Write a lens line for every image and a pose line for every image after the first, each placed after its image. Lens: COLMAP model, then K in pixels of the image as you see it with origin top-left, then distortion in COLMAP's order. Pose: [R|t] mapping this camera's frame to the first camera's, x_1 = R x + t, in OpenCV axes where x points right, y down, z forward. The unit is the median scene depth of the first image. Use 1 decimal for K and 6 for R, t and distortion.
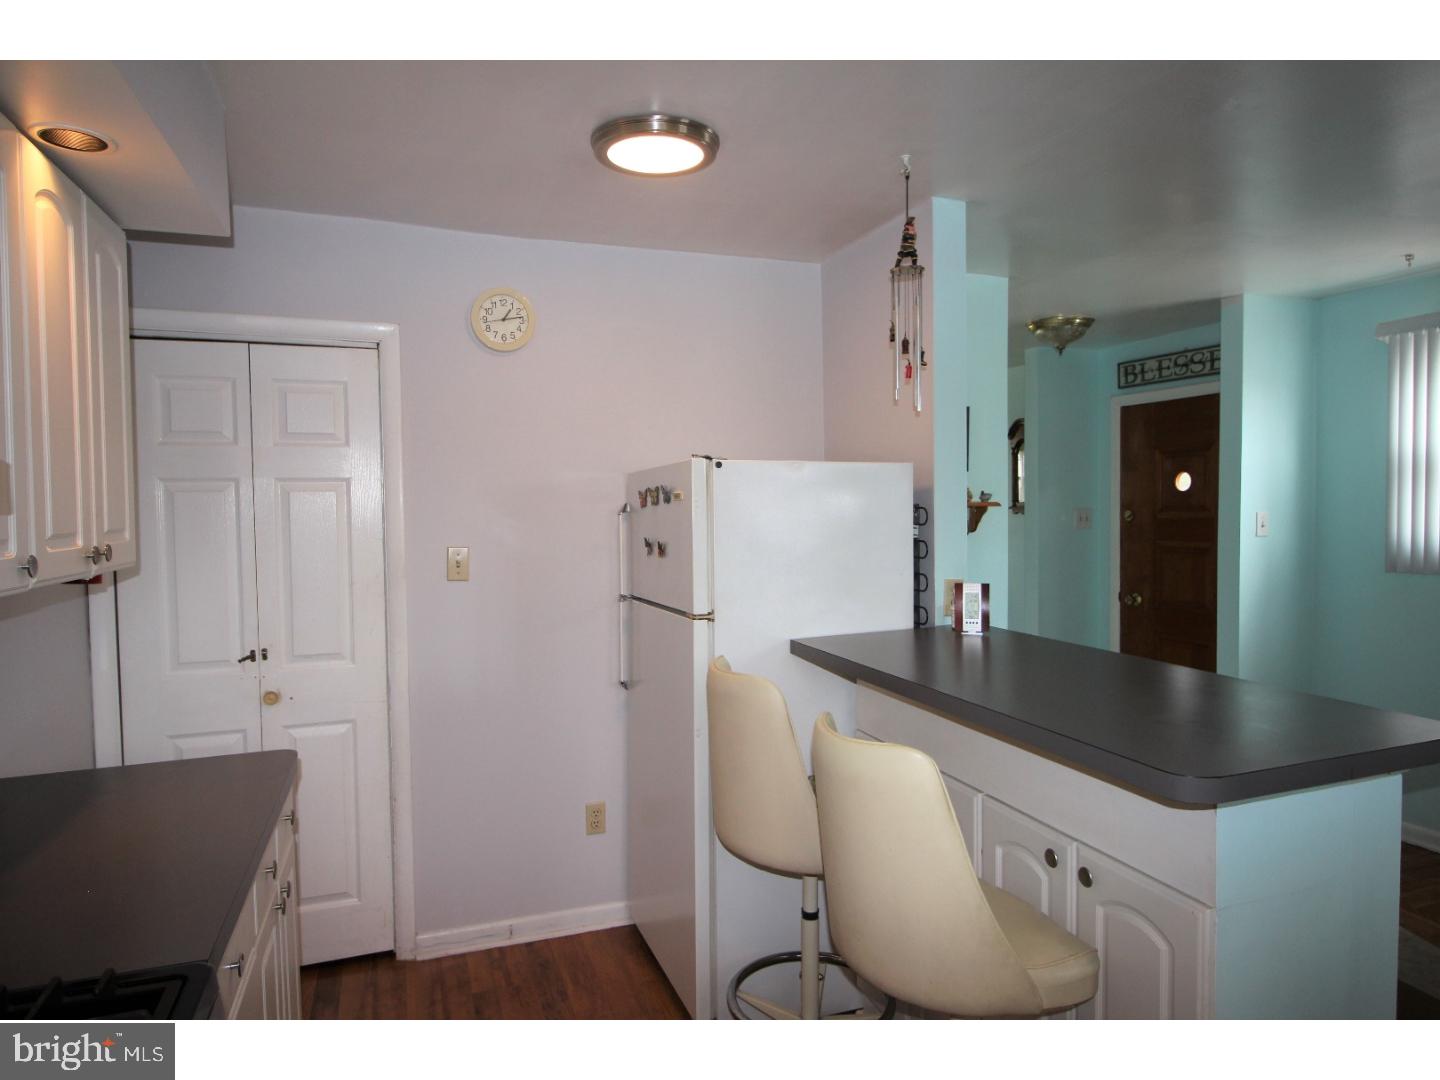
lens RADIAL K [[900.5, 0, 720.9], [0, 900.5, 537.2], [0, 0, 1]] dist [0.018903, -0.005269]
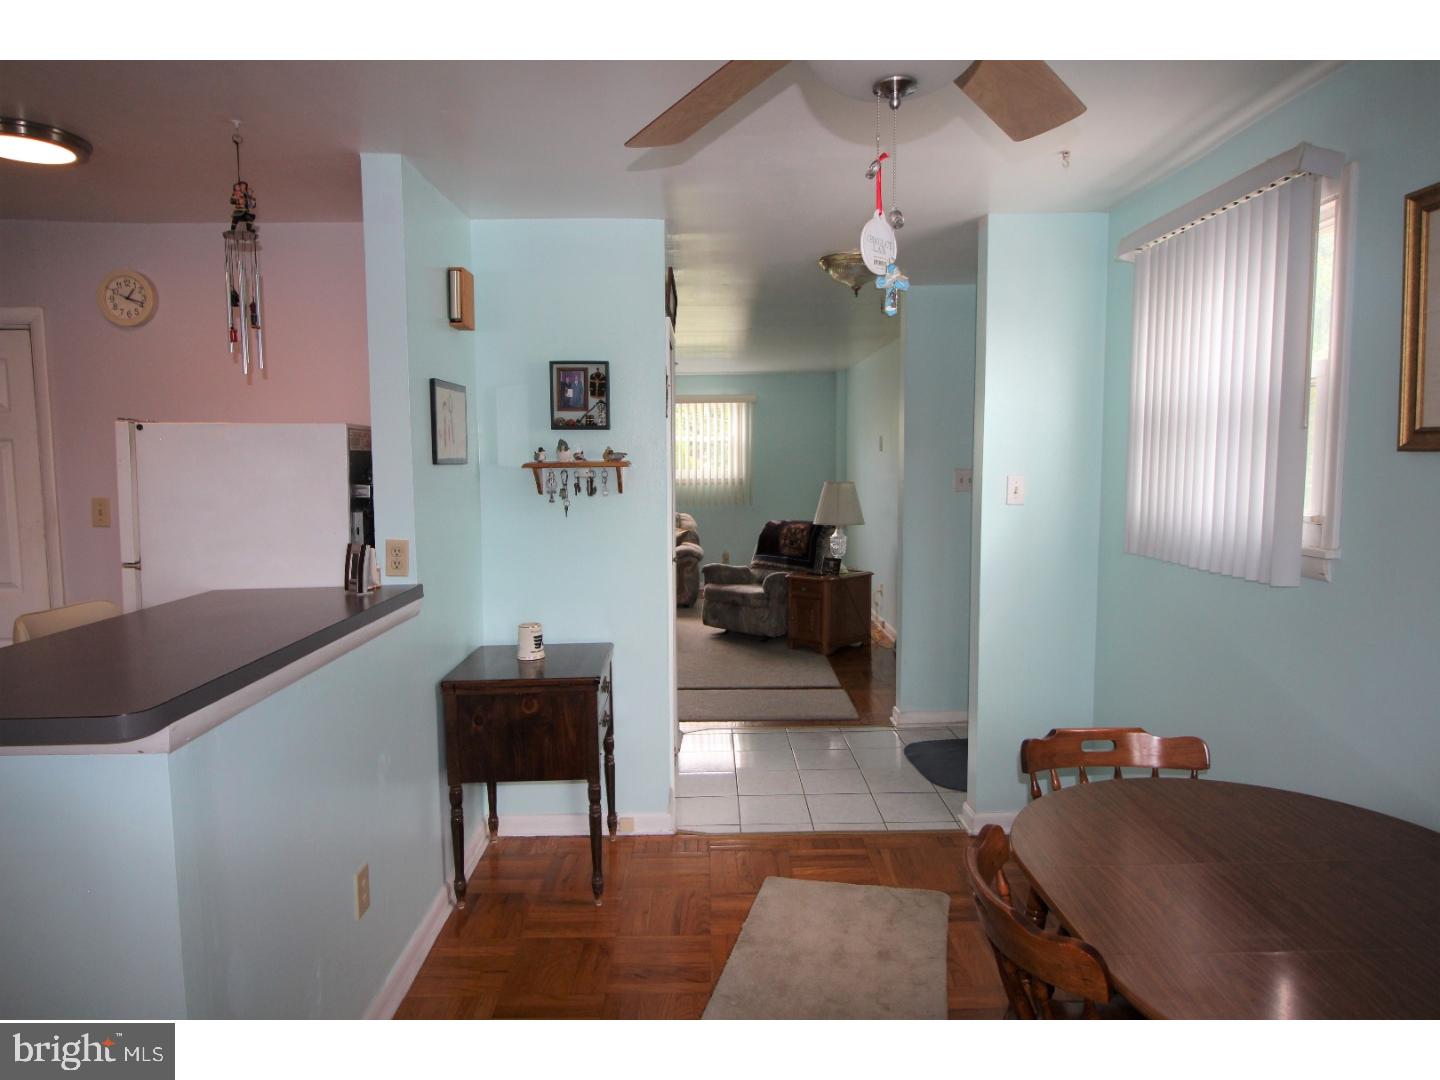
lens RADIAL K [[900.5, 0, 715.5], [0, 900.5, 538.7], [0, 0, 1]] dist [0.018903, -0.005269]
pose [[0.941212, 0.034530, -0.336047, 0.947604], [-0.016571, 0.998284, 0.056164, -0.017054], [0.337410, -0.047293, 0.940169, 0.179753]]
